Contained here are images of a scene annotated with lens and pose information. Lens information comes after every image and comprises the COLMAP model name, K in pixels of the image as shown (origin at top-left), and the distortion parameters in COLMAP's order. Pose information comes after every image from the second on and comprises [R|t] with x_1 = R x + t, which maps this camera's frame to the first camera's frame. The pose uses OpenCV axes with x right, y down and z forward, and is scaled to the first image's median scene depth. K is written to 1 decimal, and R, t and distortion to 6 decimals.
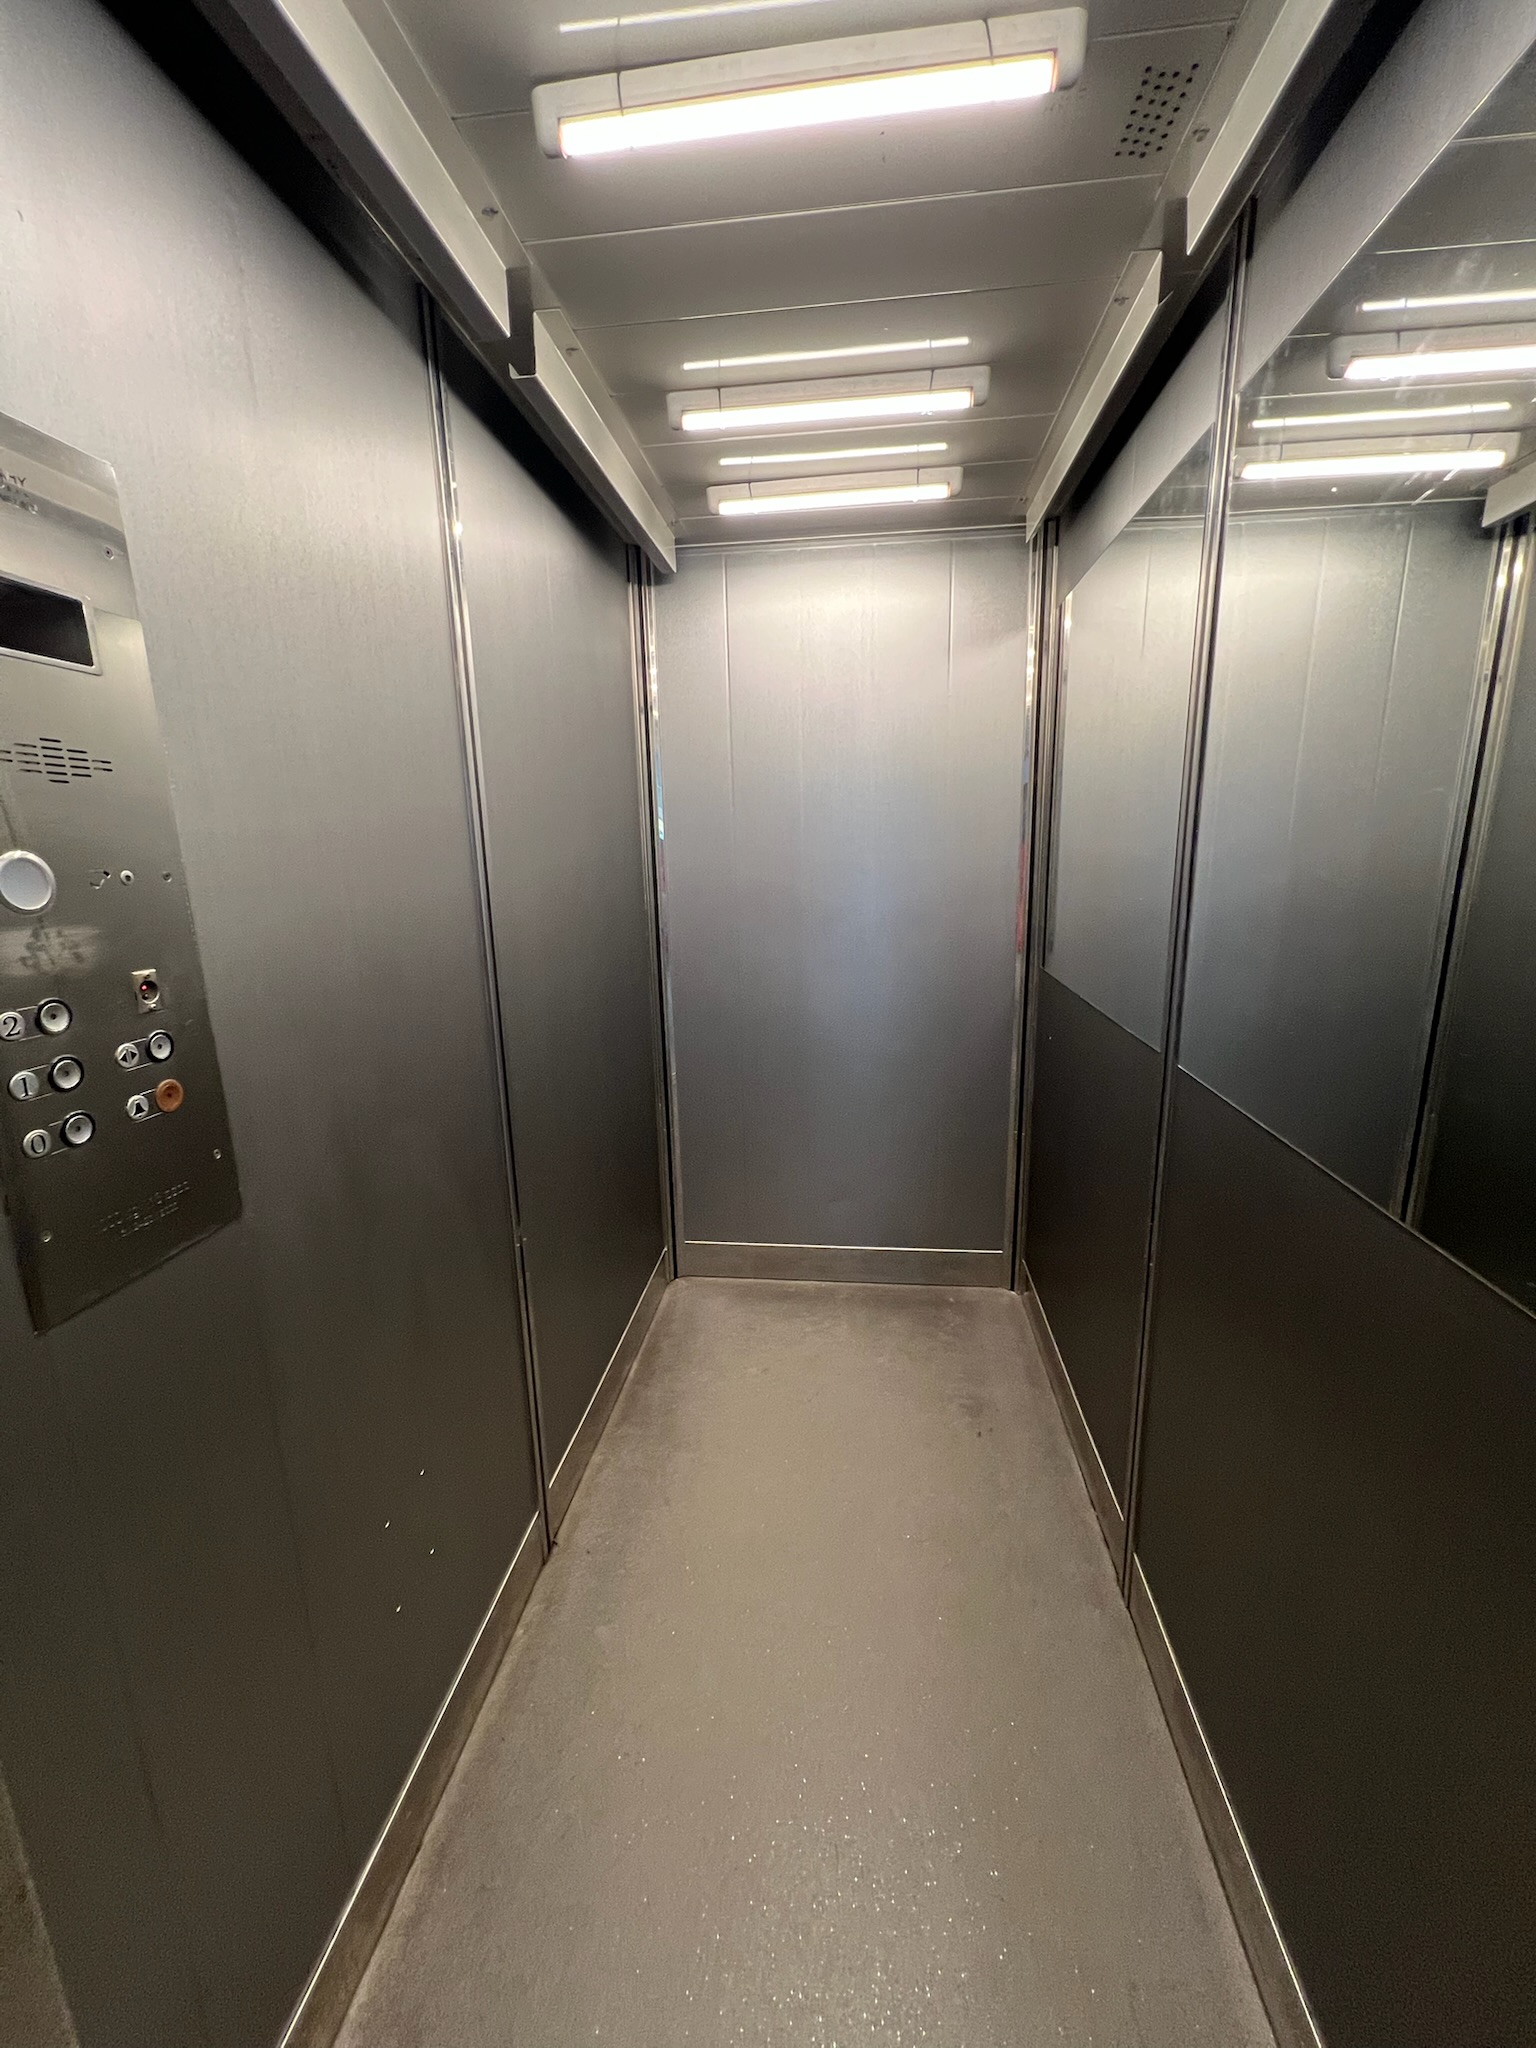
lens RADIAL K [[829.8, 0, 770.2], [0, 829.8, 1033.3], [0, 0, 1]] dist [-0.003381, -0.000702]
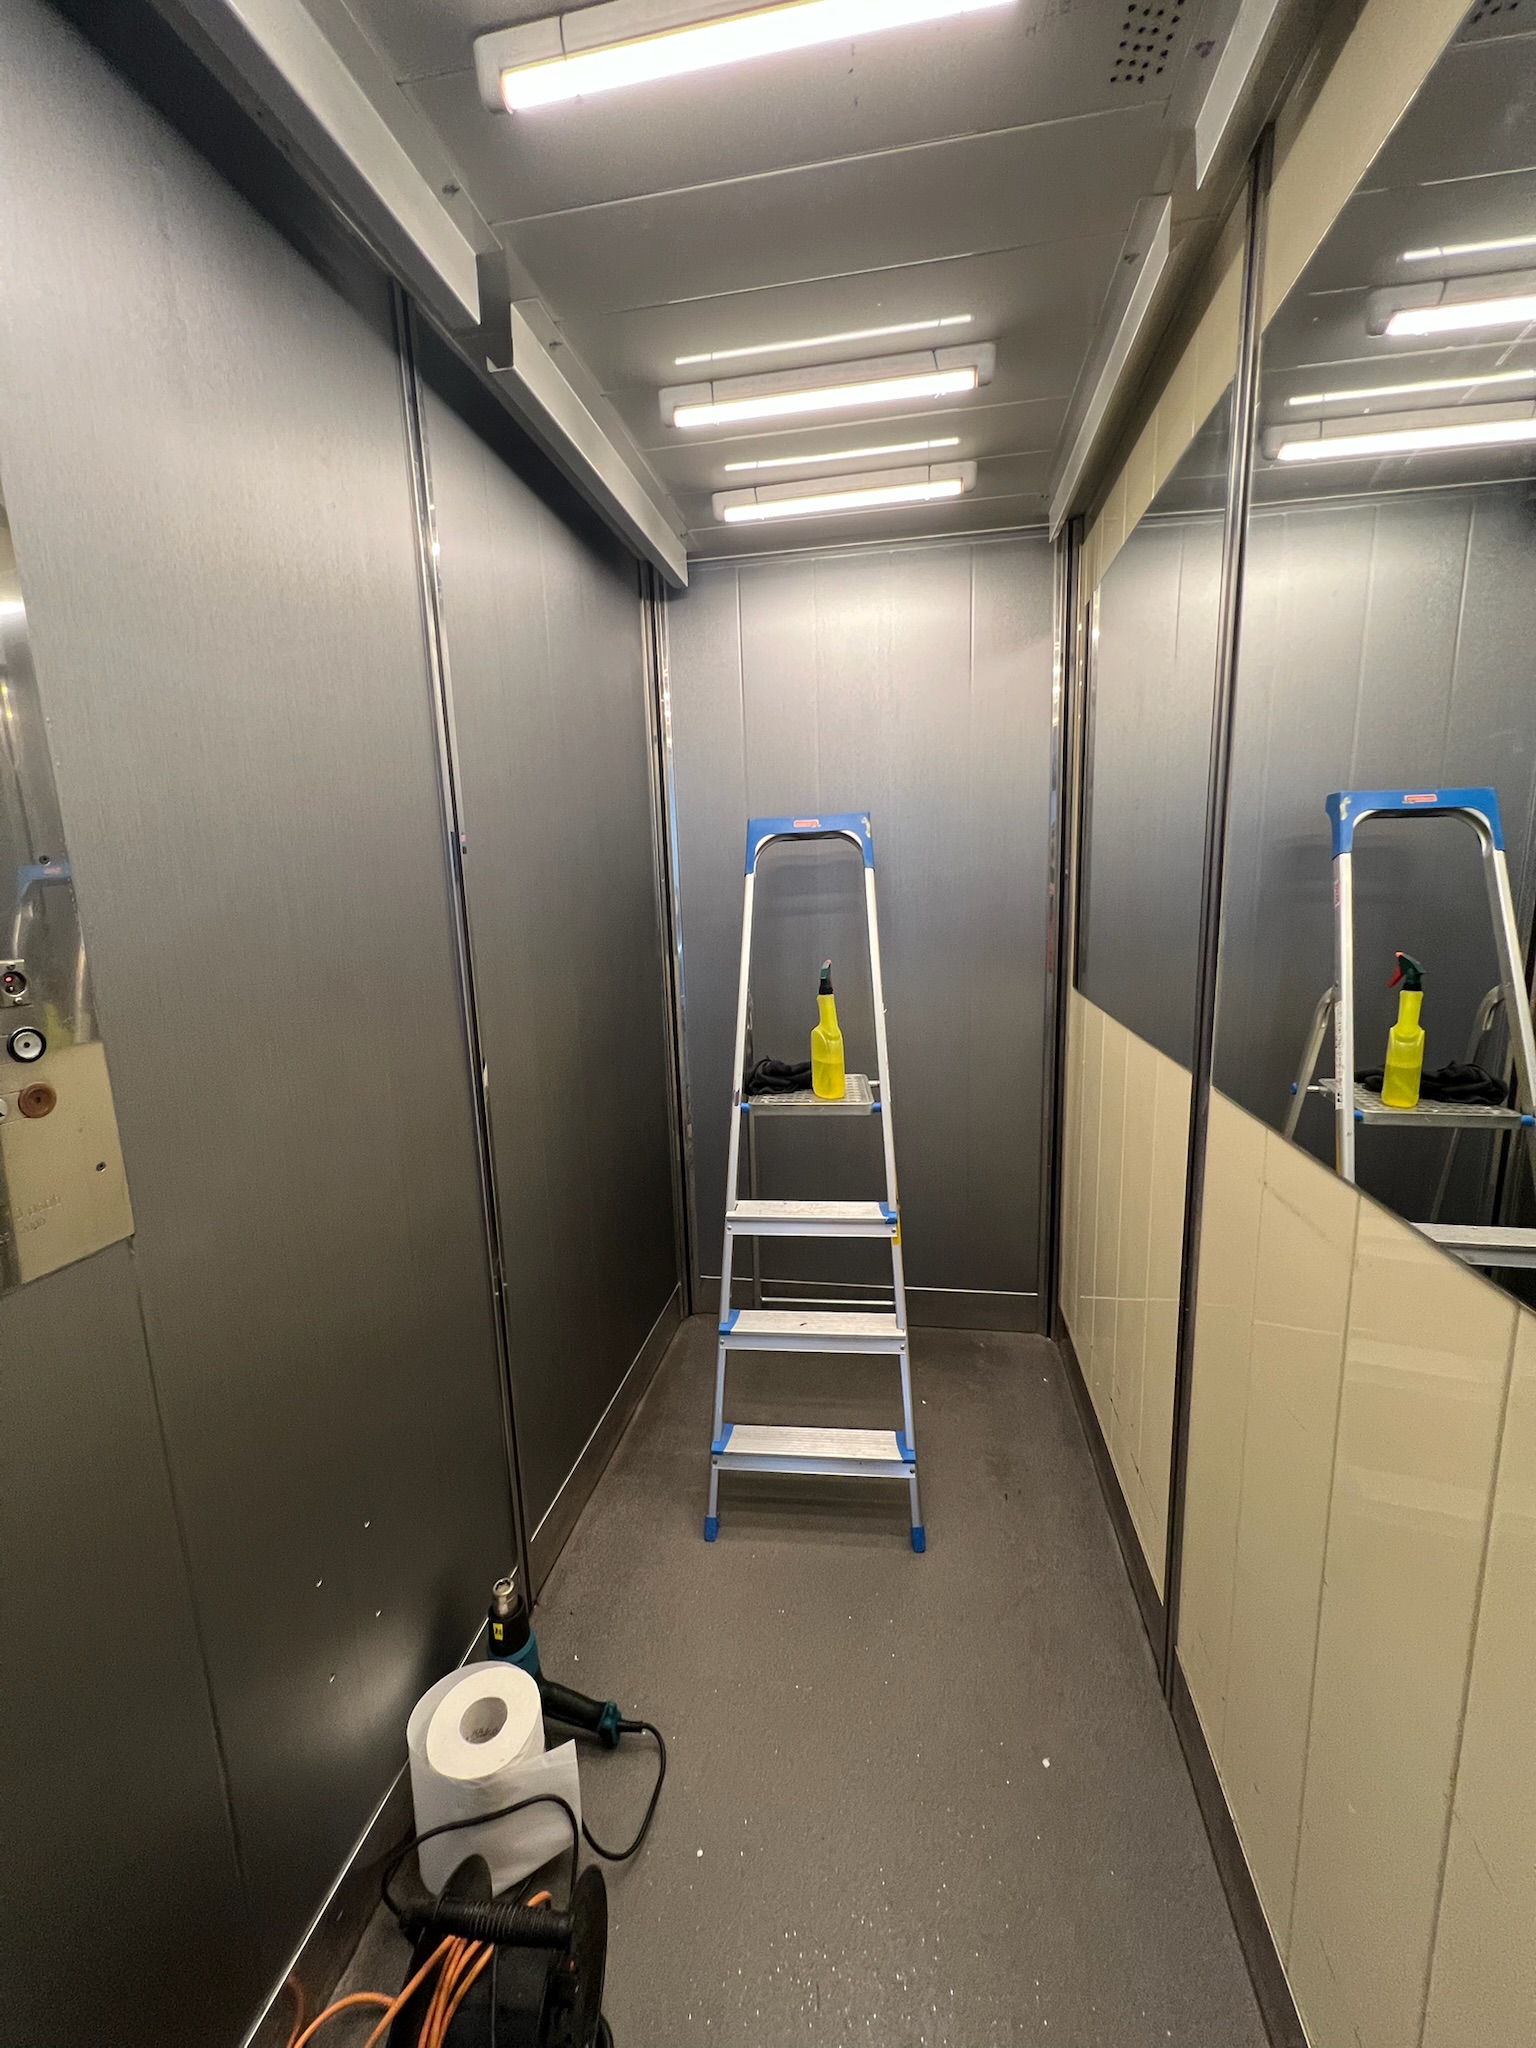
lens RADIAL K [[829.8, 0, 768.5], [0, 829.8, 1031.1], [0, 0, 1]] dist [-0.003381, -0.000702]
pose [[0.998064, 0.001610, -0.062182, 0.053780], [-0.004310, 0.999052, -0.043308, 0.015099], [0.062053, 0.043492, 0.997125, 0.061138]]
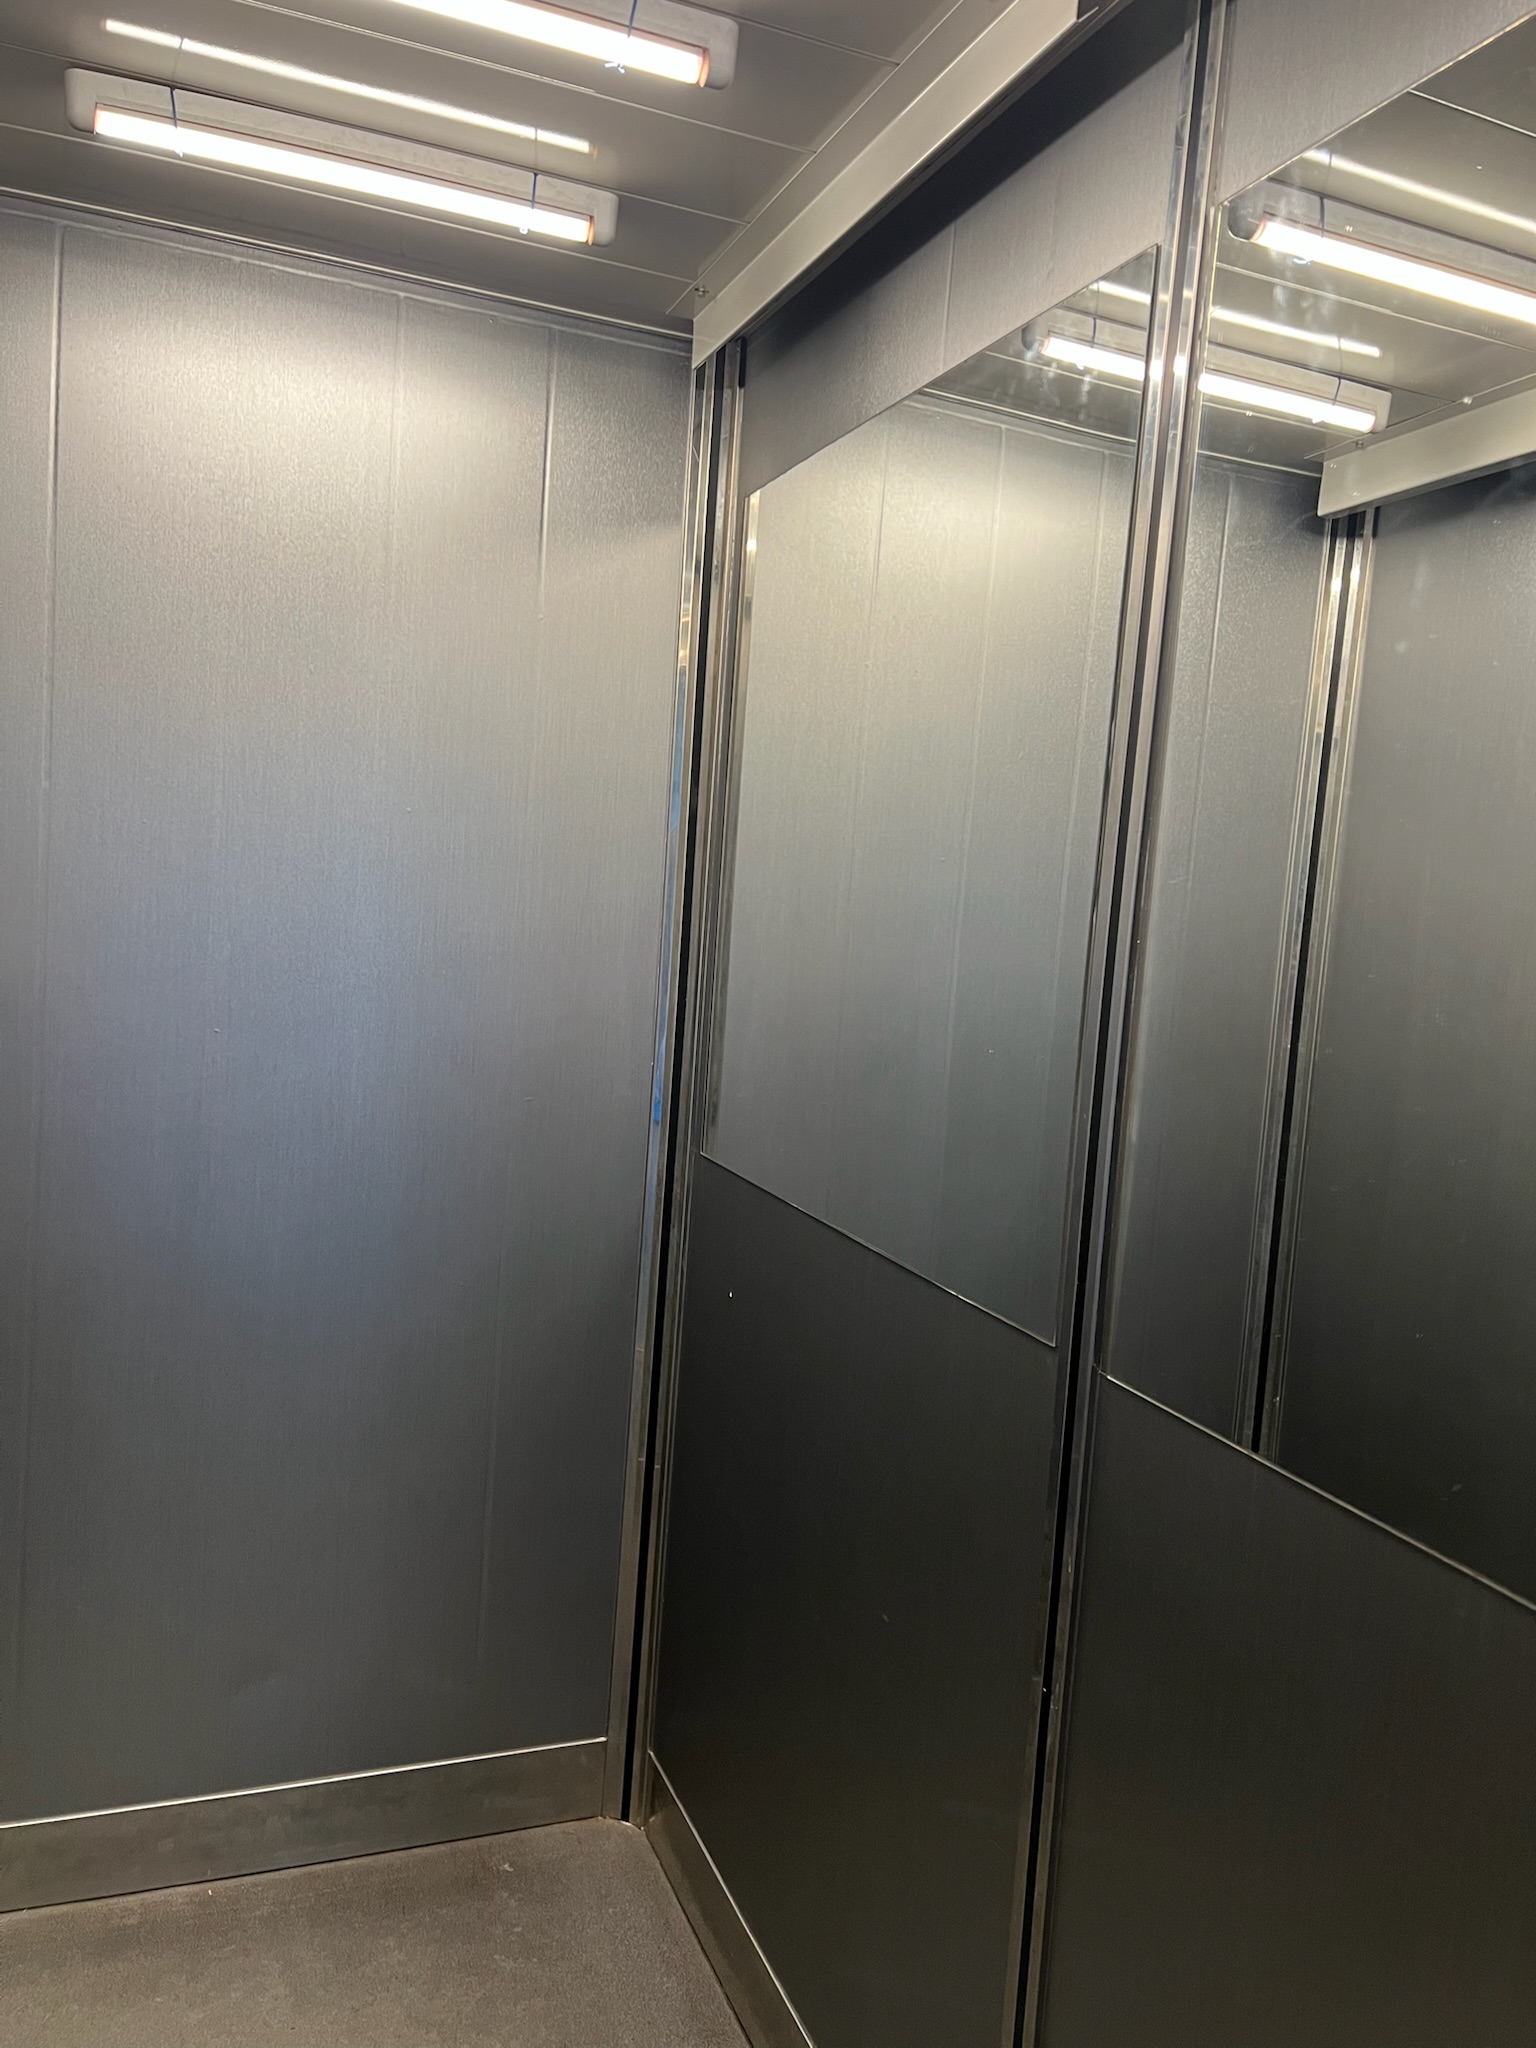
lens RADIAL K [[1550.9, 0, 800.8], [0, 1550.9, 1038.3], [0, 0, 1]] dist [0.026395, -0.042921]
pose [[0.873251, 0.044095, 0.485271, -0.117407], [0.016924, 0.992551, -0.120645, -0.045025], [-0.486977, 0.113566, 0.866000, 0.165121]]
